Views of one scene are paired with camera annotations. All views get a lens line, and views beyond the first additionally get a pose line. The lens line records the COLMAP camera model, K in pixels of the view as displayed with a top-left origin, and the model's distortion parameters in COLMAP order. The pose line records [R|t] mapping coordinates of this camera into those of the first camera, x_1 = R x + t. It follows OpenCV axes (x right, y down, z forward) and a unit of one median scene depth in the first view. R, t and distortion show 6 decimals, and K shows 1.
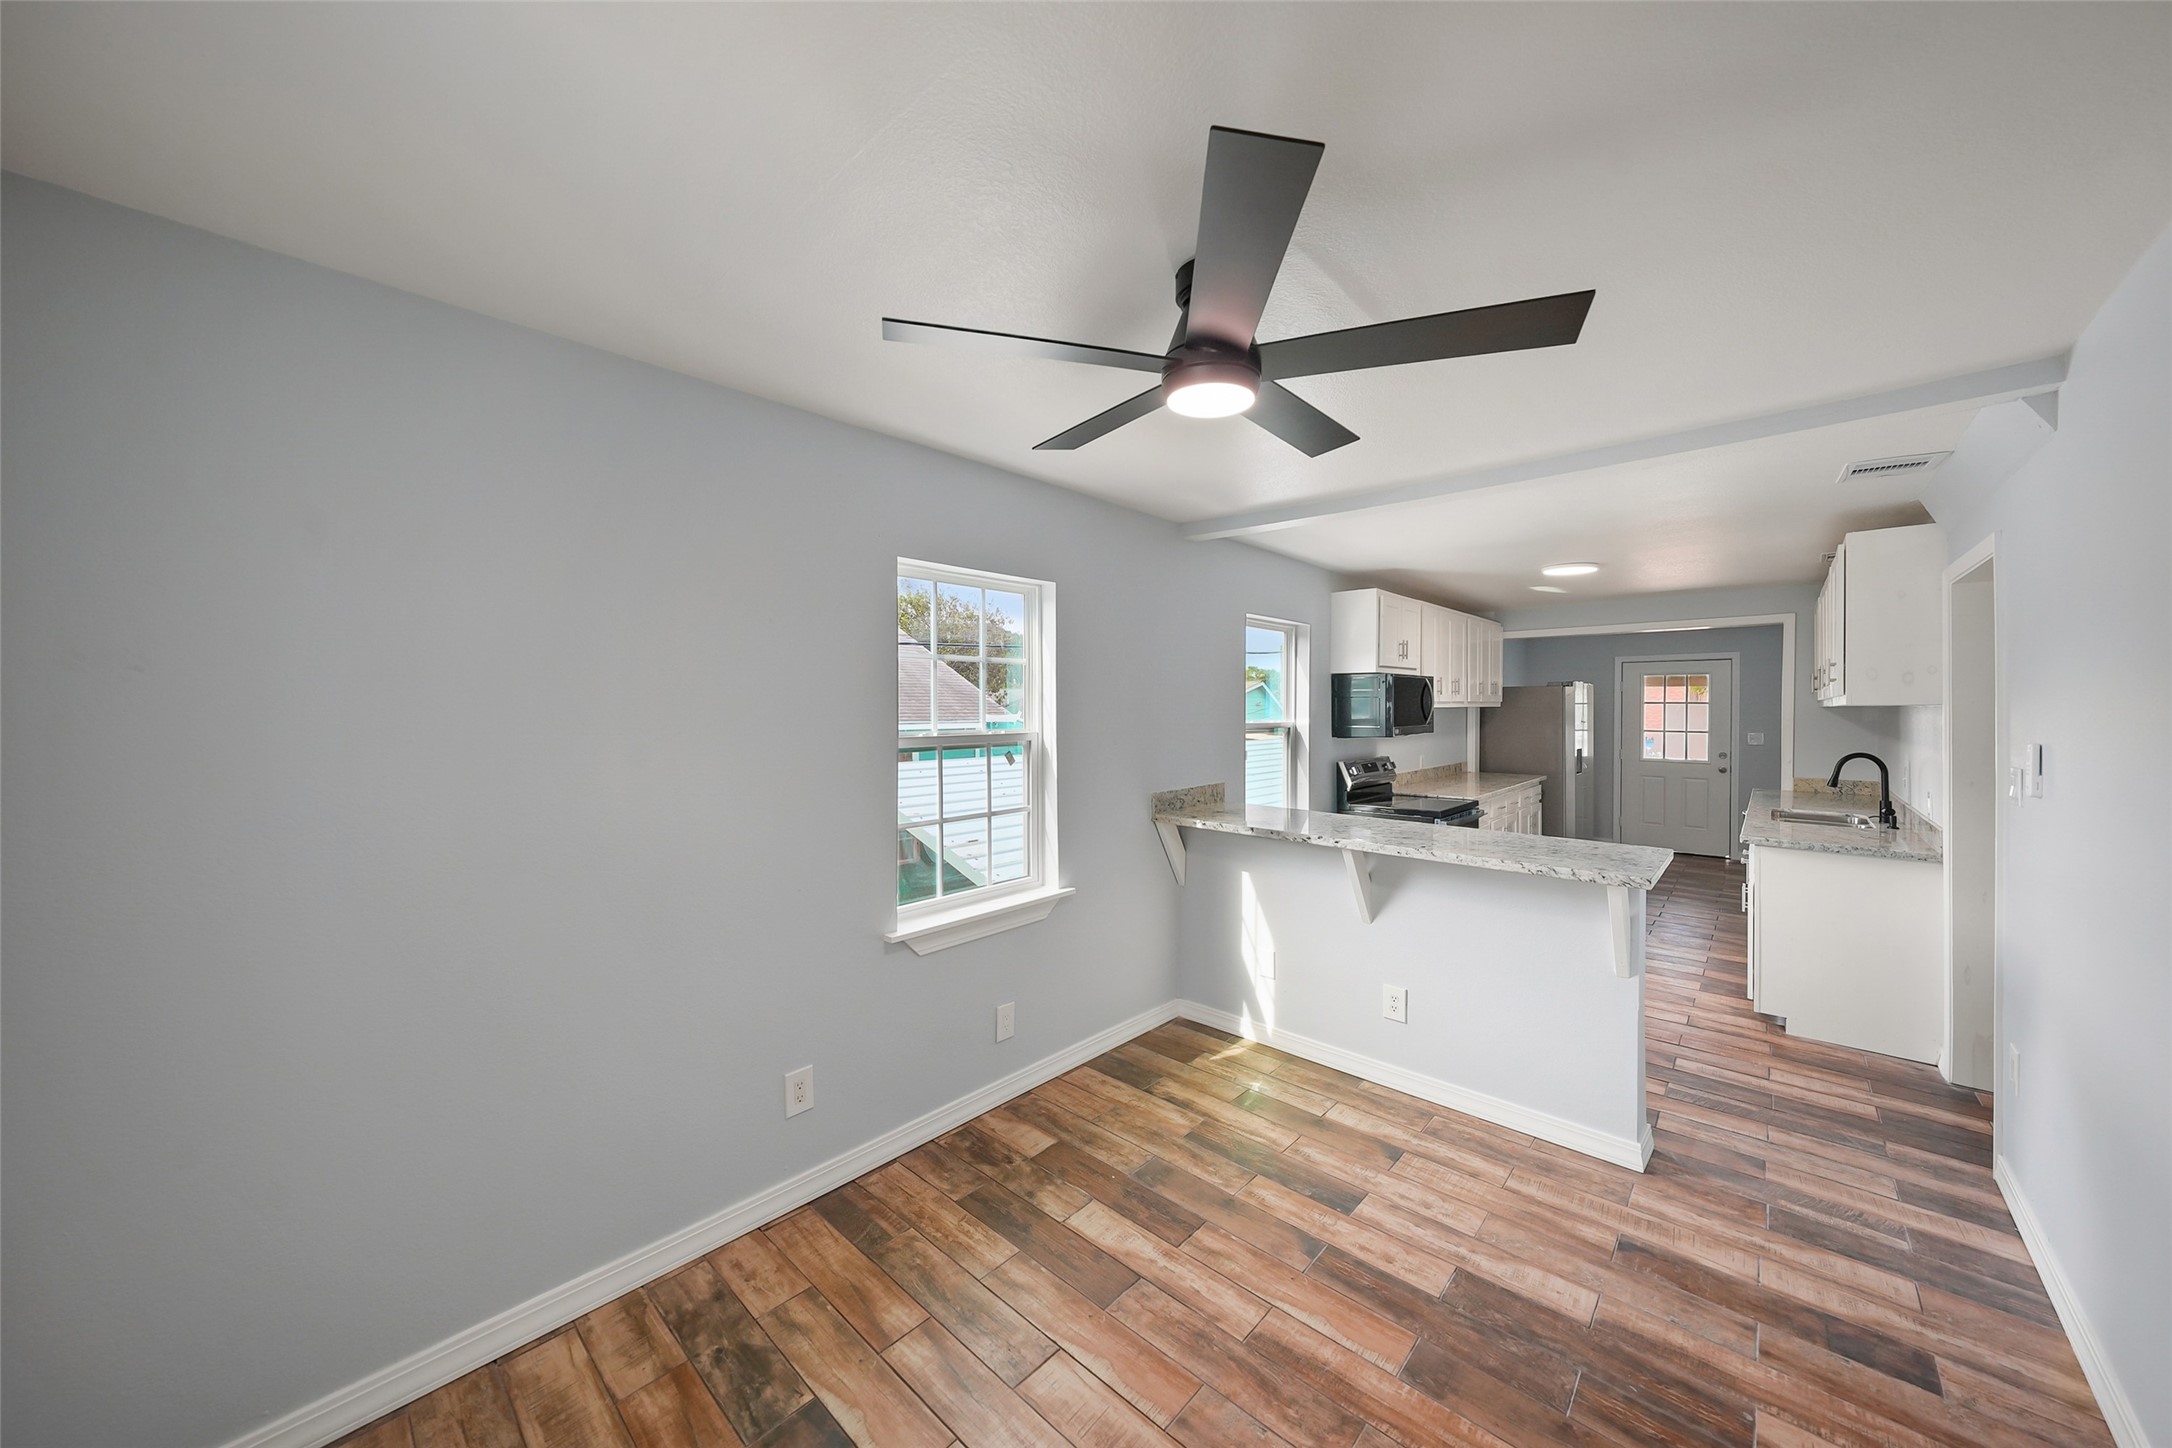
lens RADIAL K [[750.5, 0, 1076.6], [0, 750.5, 710.6], [0, 0, 1]] dist [-0.005272, 0.000648]
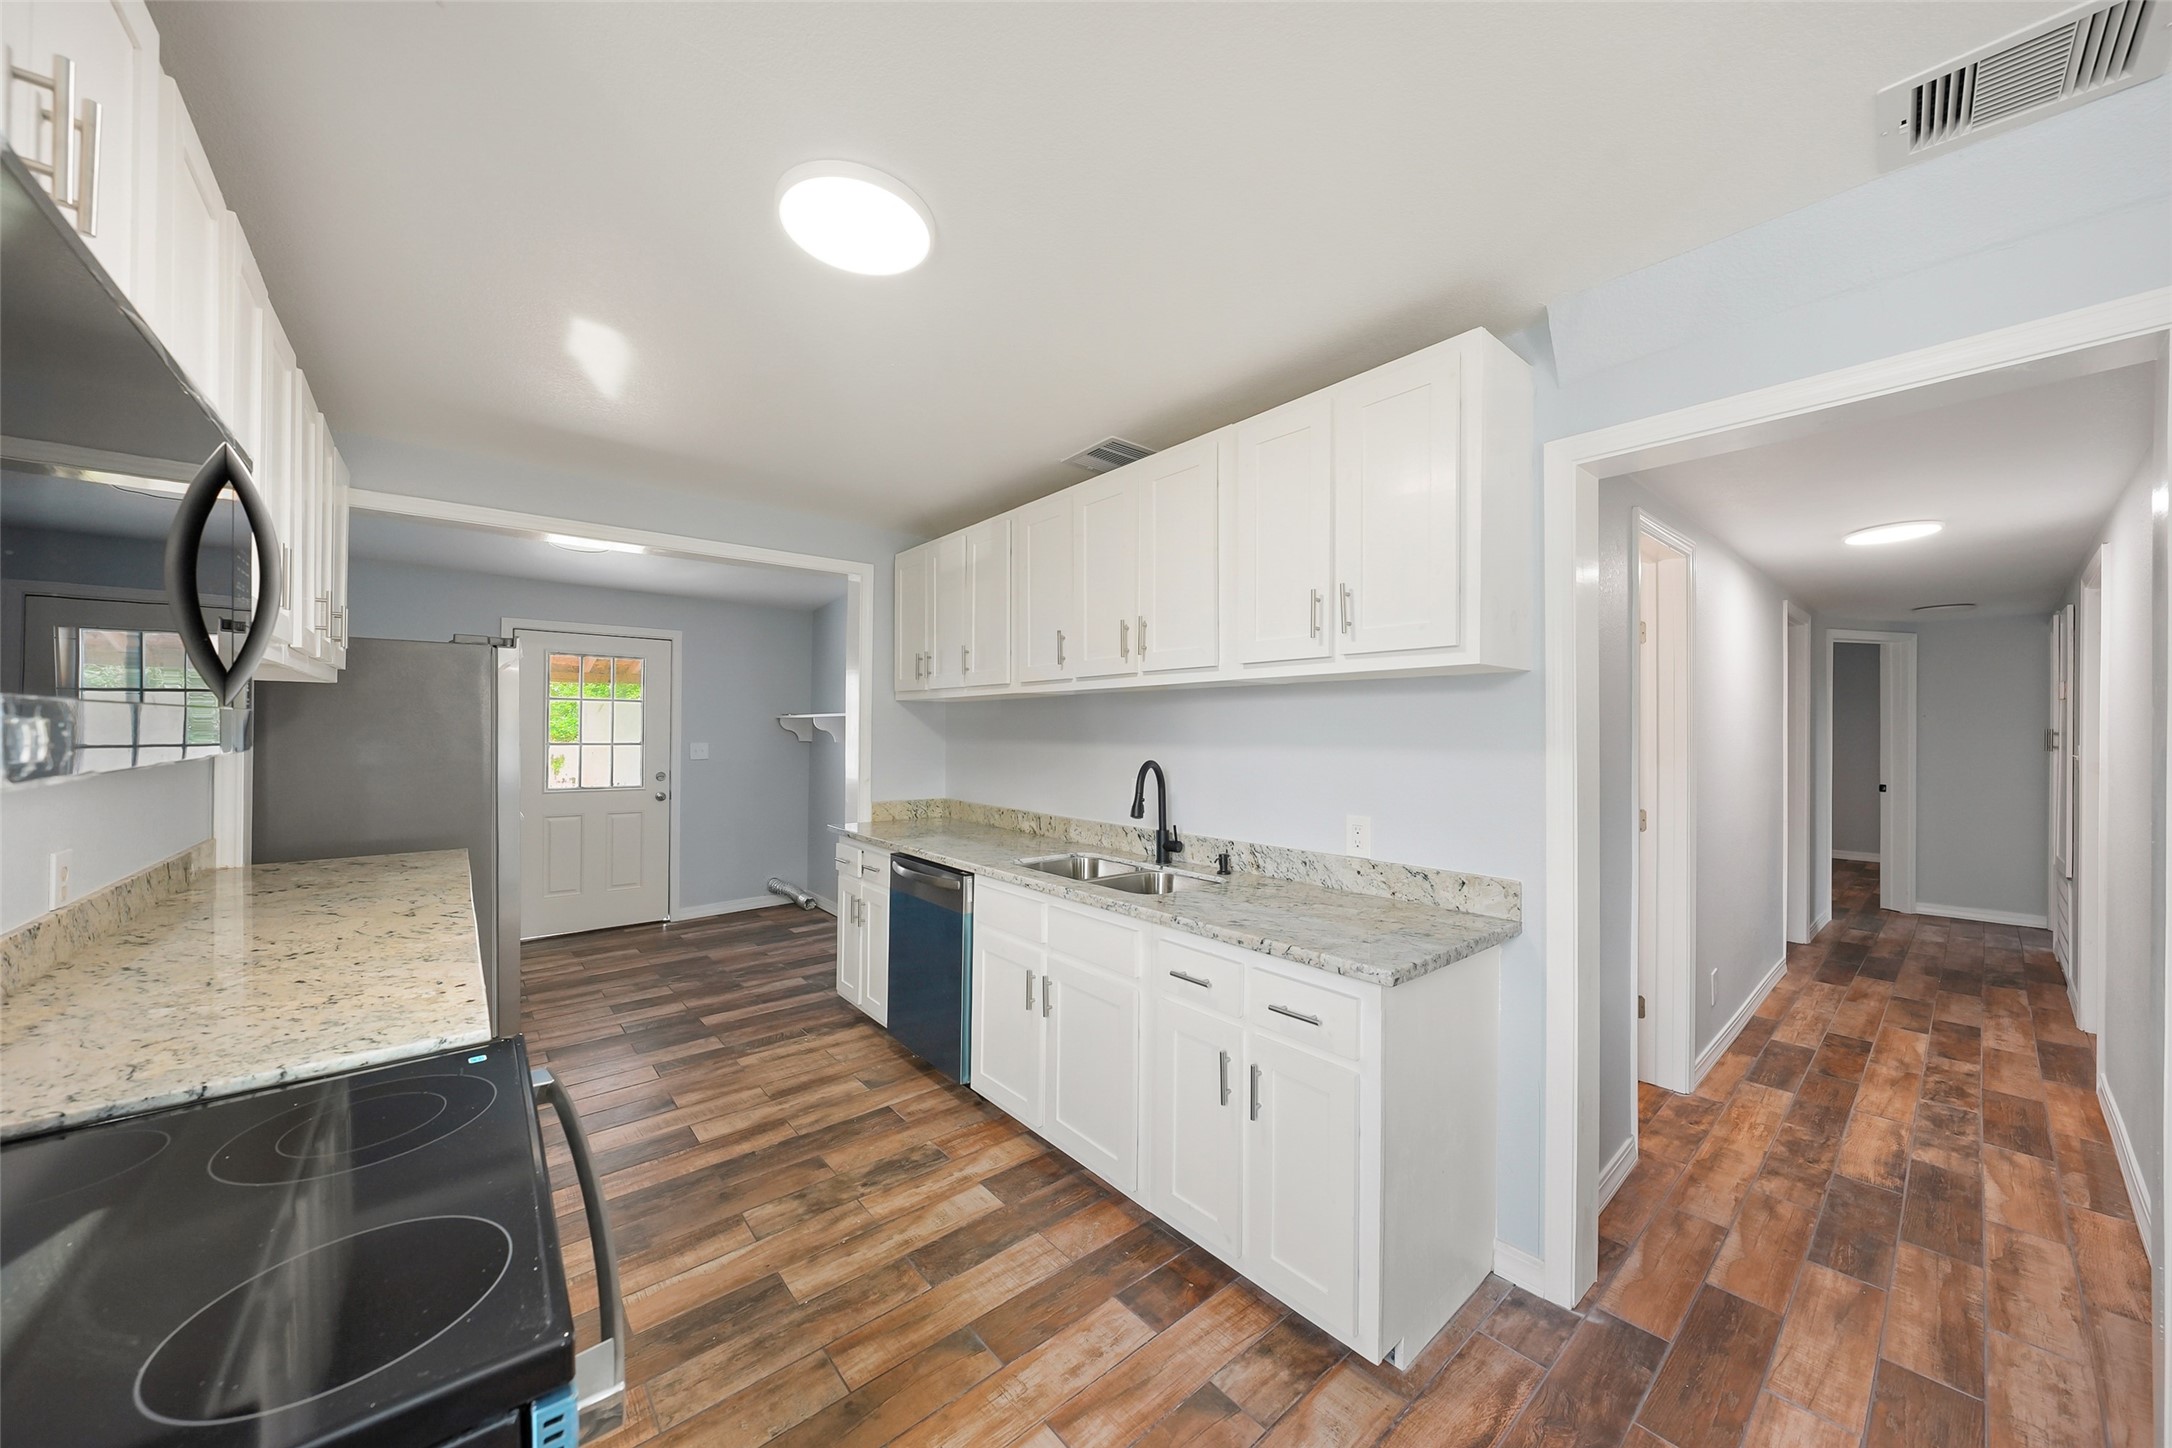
lens RADIAL K [[750.5, 0, 1074.7], [0, 750.5, 726.9], [0, 0, 1]] dist [-0.005272, 0.000648]
pose [[0.126006, 0.001701, 0.992028, 0.617573], [0.002057, 0.999996, -0.001976, 0.045326], [-0.992027, 0.002289, 0.126002, 1.515168]]
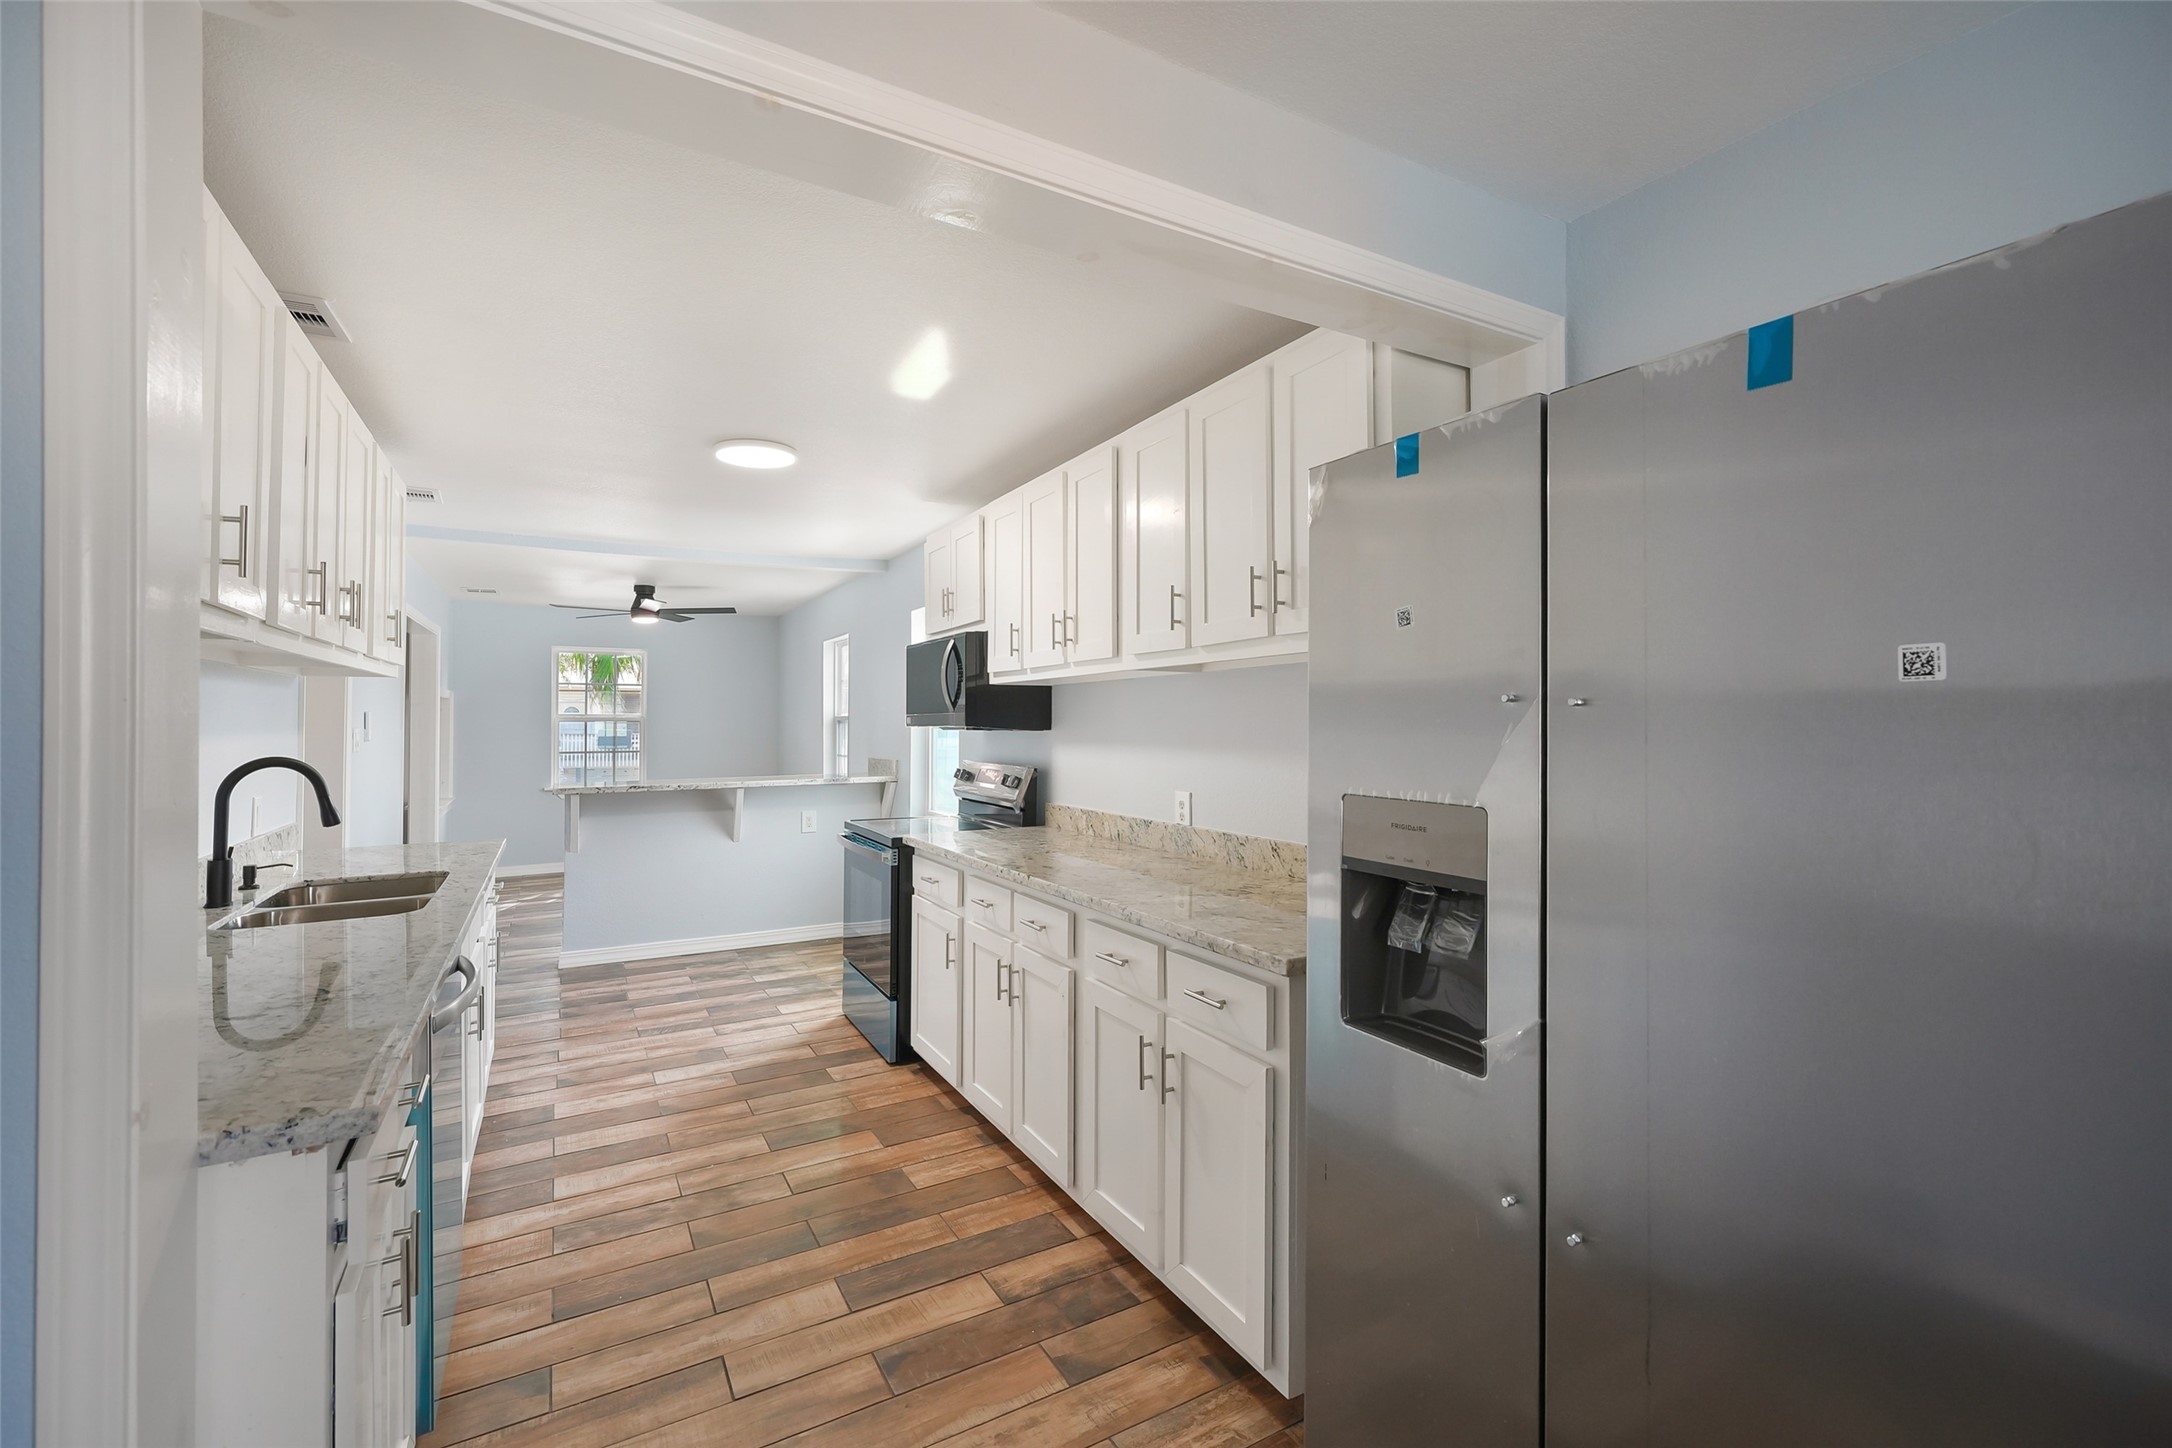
lens RADIAL K [[918.3, 0, 1092.2], [0, 918.3, 696.3], [0, 0, 1]] dist [-0.013979, -0.000047]
pose [[-0.289661, -0.026728, -0.956756, 2.254600], [-0.003289, 0.999632, -0.026930, 0.048690], [0.957124, -0.004654, -0.289642, 2.583620]]
